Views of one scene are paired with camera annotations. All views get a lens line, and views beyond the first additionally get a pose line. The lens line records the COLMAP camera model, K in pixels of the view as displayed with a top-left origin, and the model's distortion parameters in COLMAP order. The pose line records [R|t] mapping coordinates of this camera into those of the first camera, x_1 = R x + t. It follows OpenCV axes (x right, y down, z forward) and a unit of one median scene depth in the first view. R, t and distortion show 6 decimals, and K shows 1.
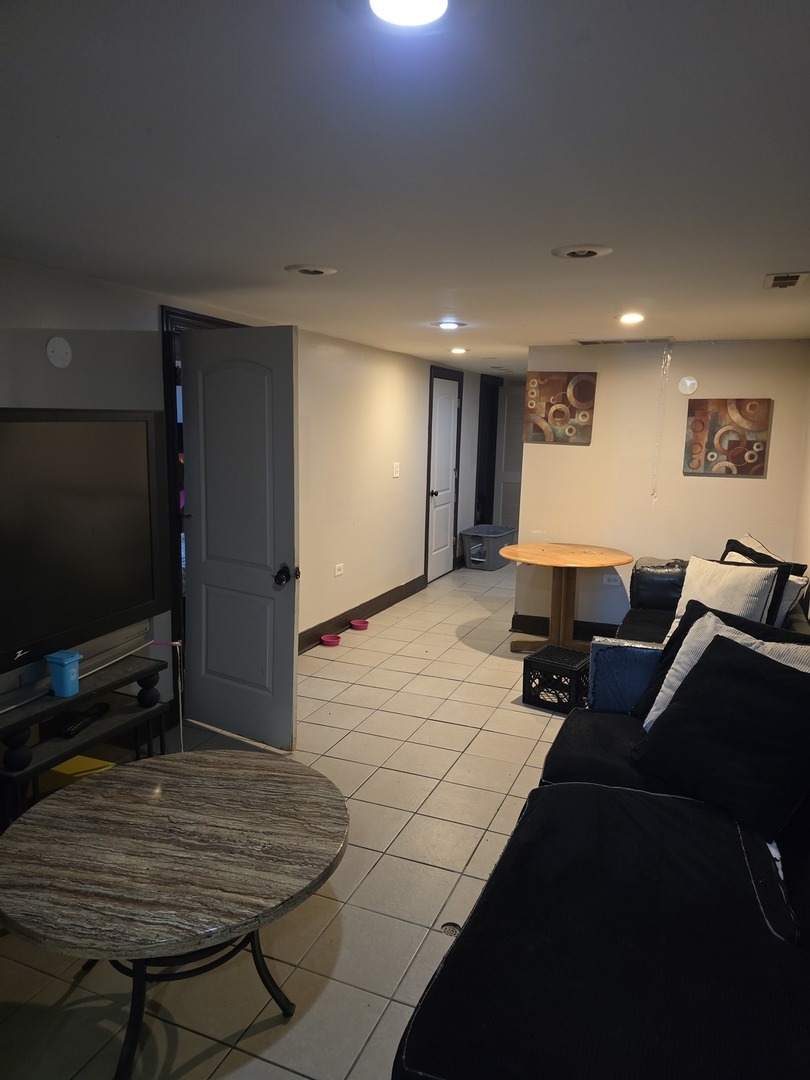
lens RADIAL K [[729.0, 0, 405.2], [0, 729.0, 540.4], [0, 0, 1]] dist [0.060914, -0.055022]
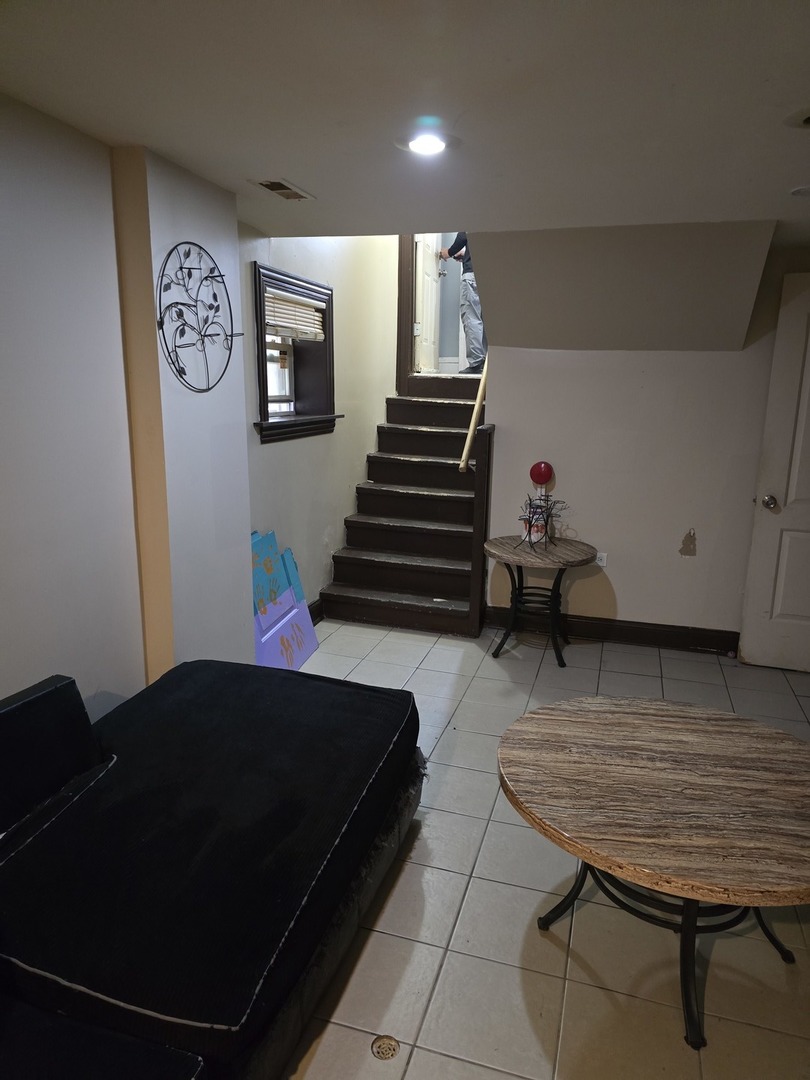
lens RADIAL K [[729.0, 0, 404.8], [0, 729.0, 540.5], [0, 0, 1]] dist [0.060914, -0.055022]
pose [[-0.993898, -0.013612, -0.109456, 0.158140], [-0.052034, 0.932854, 0.356478, -0.218249], [0.097254, 0.359998, -0.927870, 1.834750]]
